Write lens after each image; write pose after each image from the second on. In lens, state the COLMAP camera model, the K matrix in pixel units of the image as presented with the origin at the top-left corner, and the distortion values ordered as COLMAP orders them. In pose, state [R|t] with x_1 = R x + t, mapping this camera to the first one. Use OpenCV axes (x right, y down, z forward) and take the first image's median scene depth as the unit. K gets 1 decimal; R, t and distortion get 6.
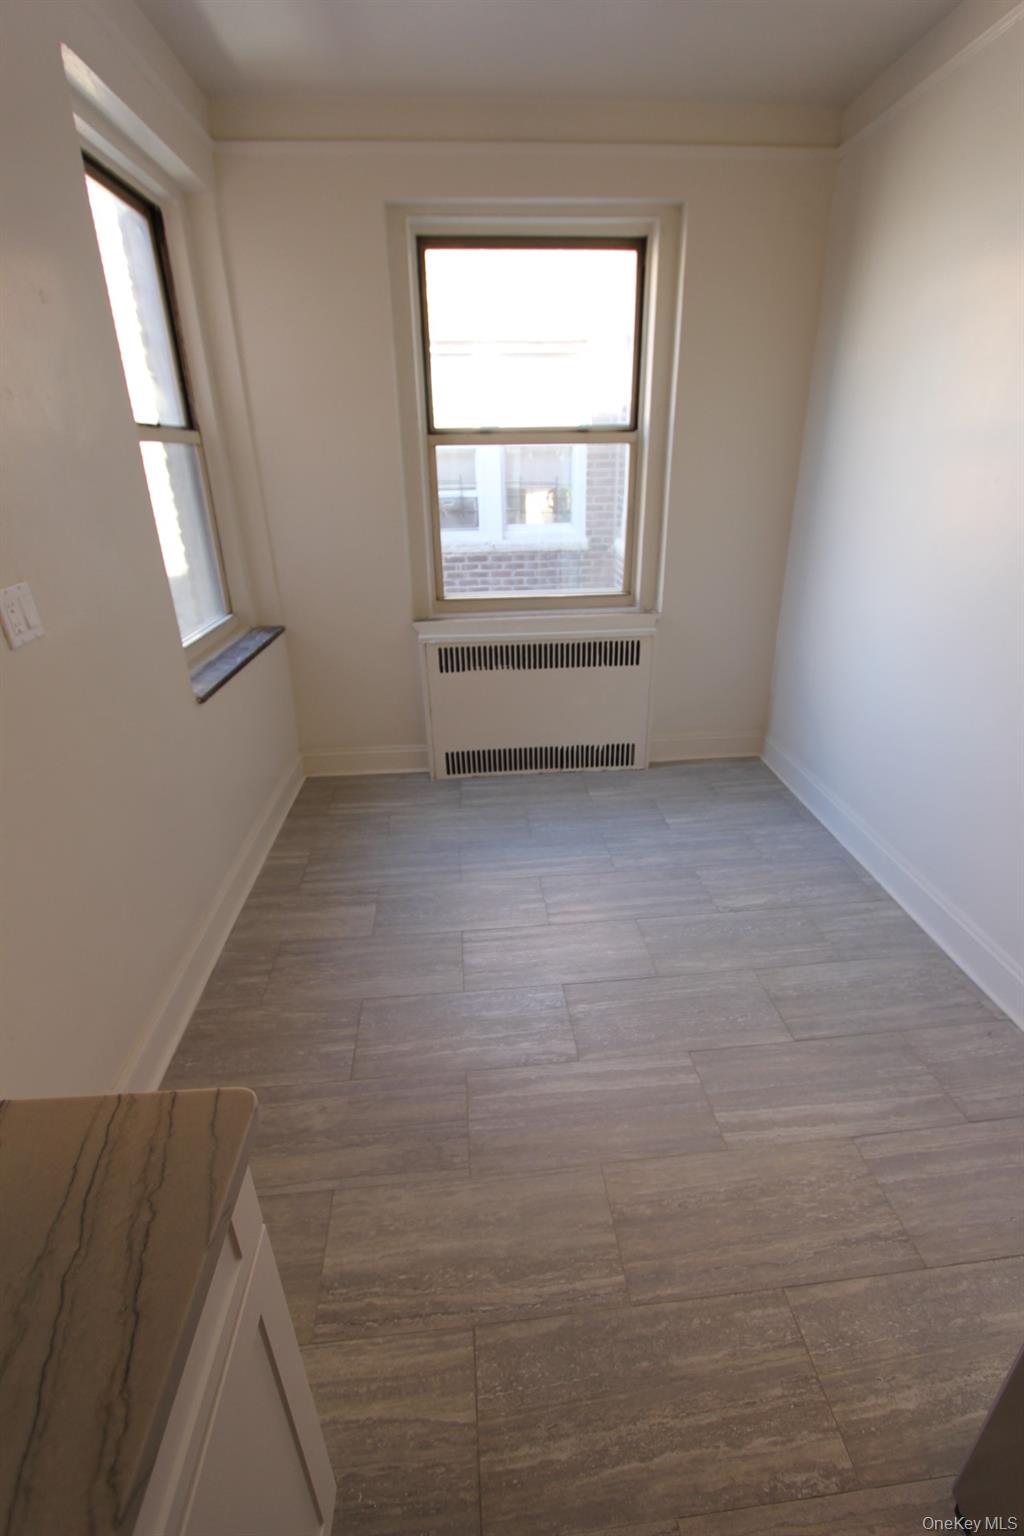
lens RADIAL K [[718.1, 0, 541.4], [0, 718.1, 776.2], [0, 0, 1]] dist [-0.026897, 0.000218]
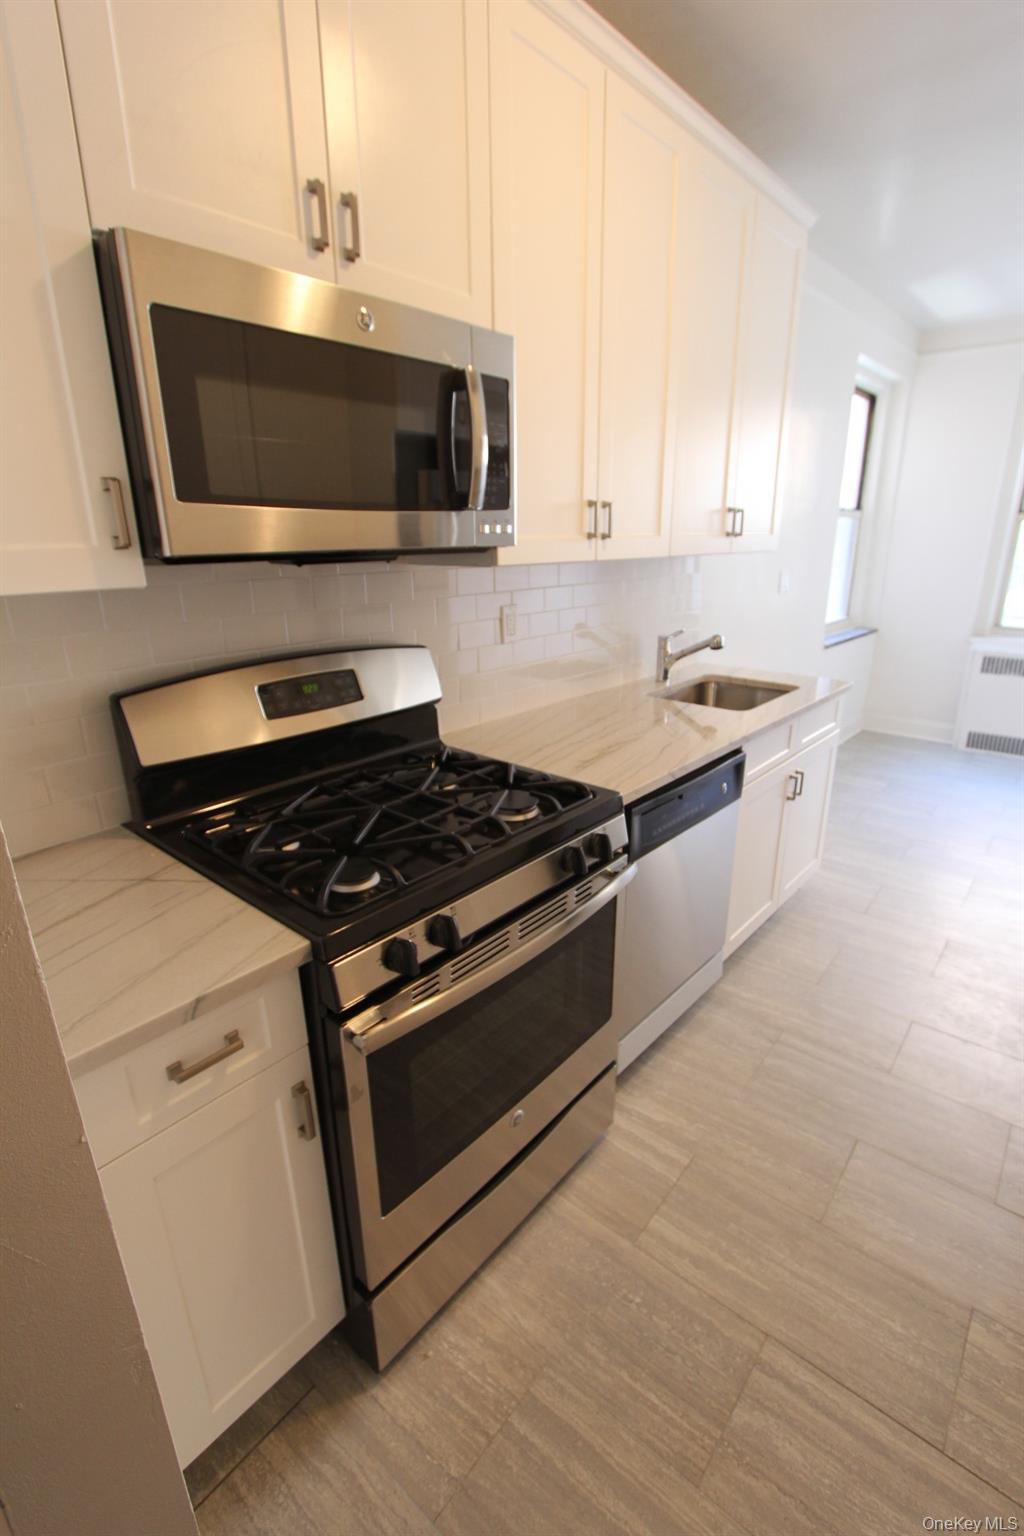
lens RADIAL K [[705.8, 0, 512.0], [0, 705.8, 768.0], [0, 0, 1]] dist [-0.019306, 0.000182]
pose [[0.692567, 0.233303, -0.682584, 0.209018], [-0.294624, 0.955216, 0.027555, 0.274809], [0.658444, 0.182022, 0.730288, -0.603831]]
